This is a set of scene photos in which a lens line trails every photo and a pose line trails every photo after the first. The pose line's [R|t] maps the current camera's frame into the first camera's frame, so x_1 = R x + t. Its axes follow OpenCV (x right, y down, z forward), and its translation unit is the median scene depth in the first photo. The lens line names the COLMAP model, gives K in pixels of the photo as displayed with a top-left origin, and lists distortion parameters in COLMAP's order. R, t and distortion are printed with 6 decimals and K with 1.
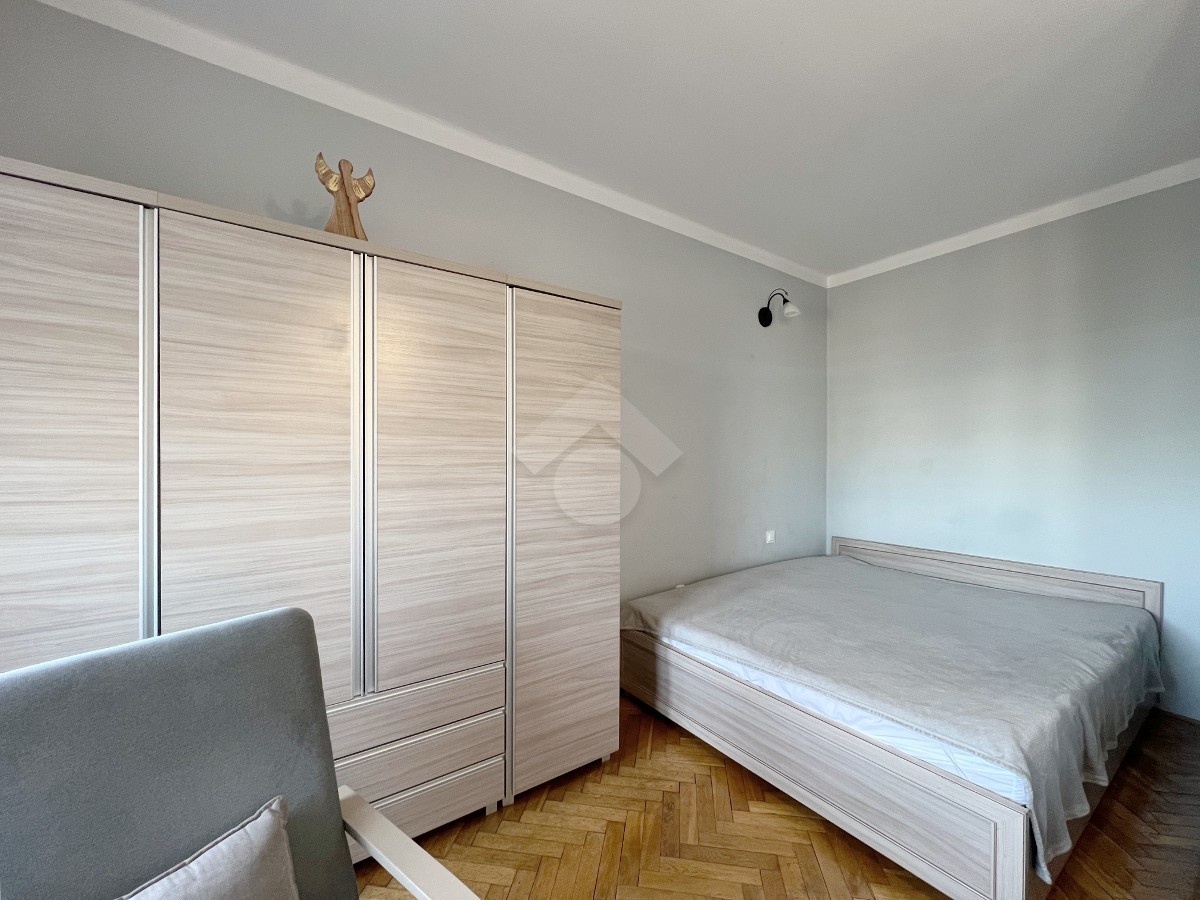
lens RADIAL K [[486.2, 0, 595.3], [0, 486.2, 467.9], [0, 0, 1]] dist [-0.003276, -0.000269]
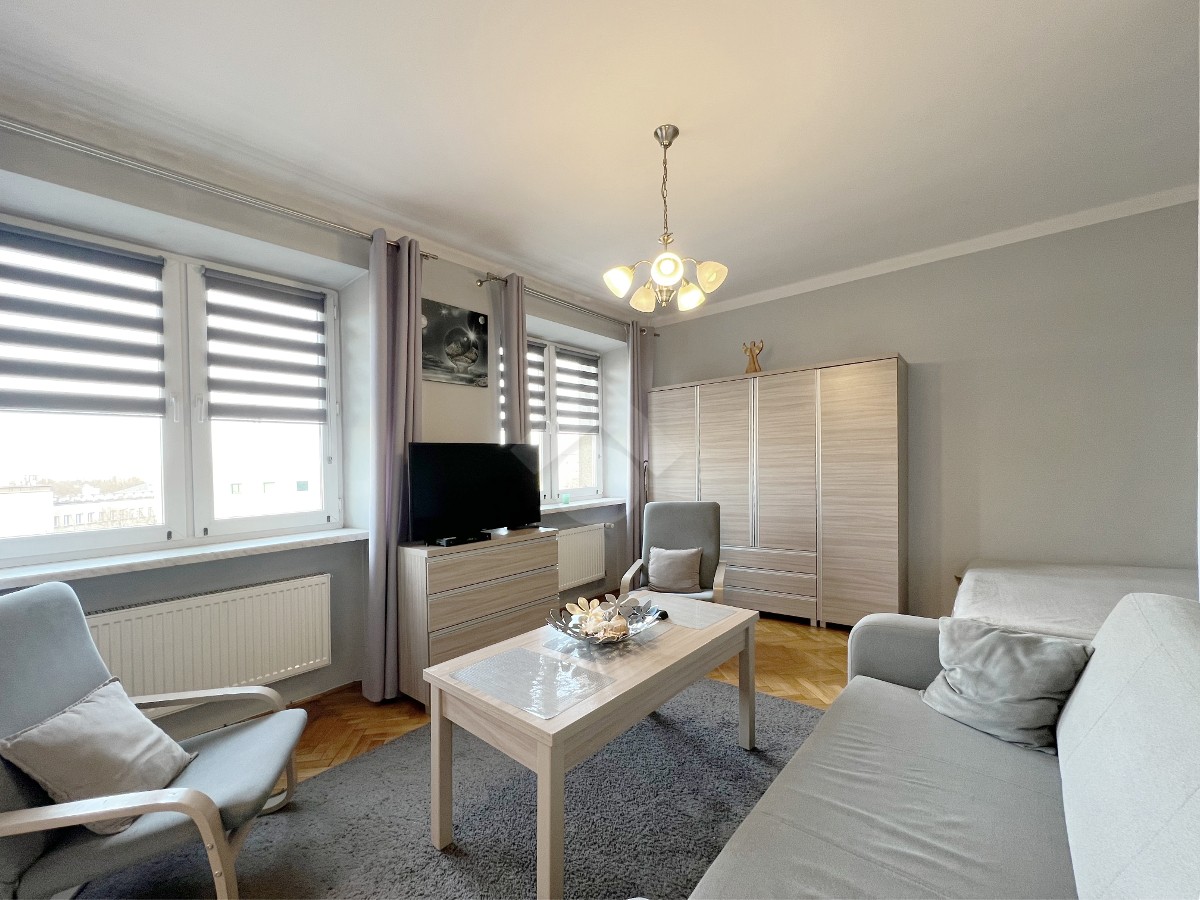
lens RADIAL K [[500.1, 0, 596.4], [0, 500.1, 461.1], [0, 0, 1]] dist [-0.000290, -0.000023]
pose [[0.270160, -0.017102, -0.962664, 1.648187], [0.015038, 0.999795, -0.013541, 0.027991], [0.962698, -0.010818, 0.270362, -0.476758]]
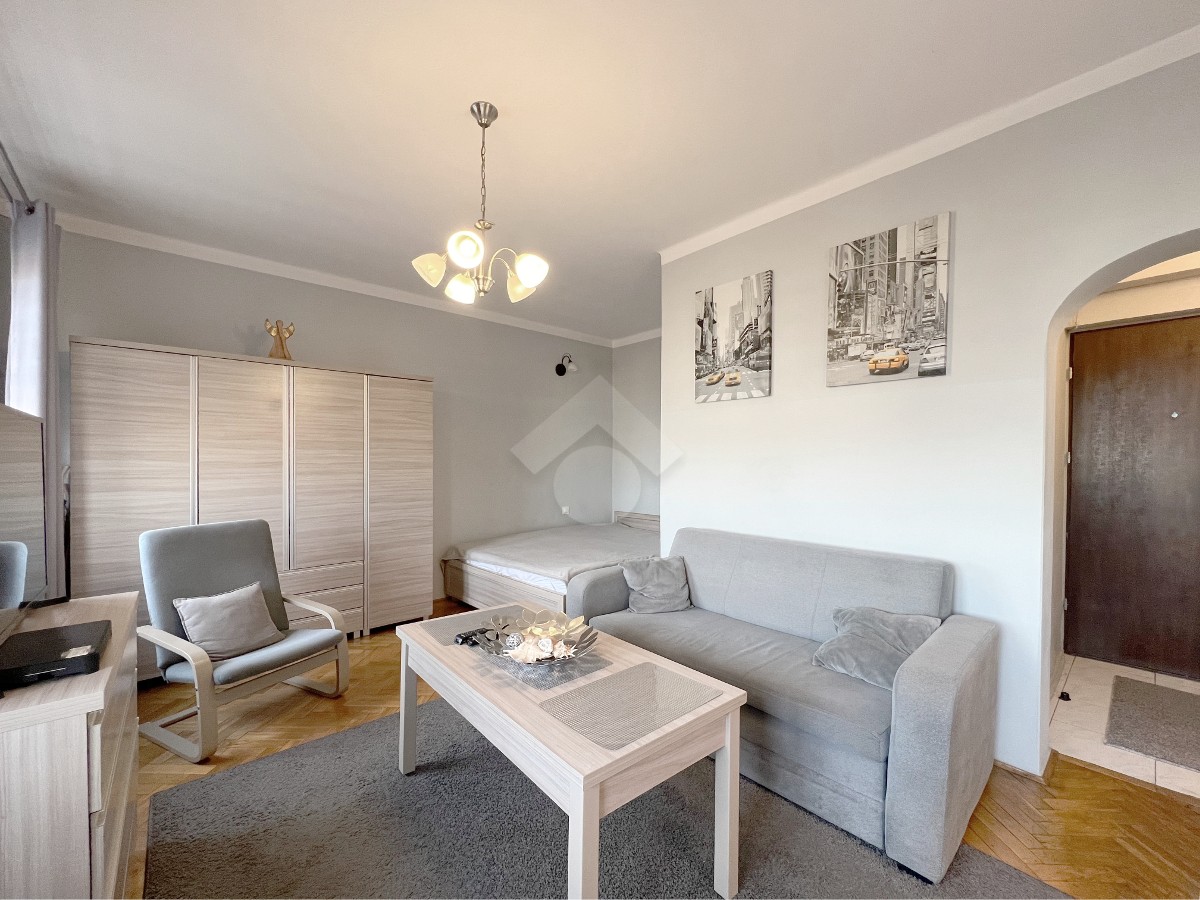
lens RADIAL K [[486.2, 0, 595.3], [0, 486.2, 467.9], [0, 0, 1]] dist [-0.003276, -0.000269]
pose [[0.990507, -0.004625, 0.137384, 0.506341], [0.005481, 0.999968, -0.005851, 0.029803], [-0.137352, 0.006548, 0.990501, -1.166409]]
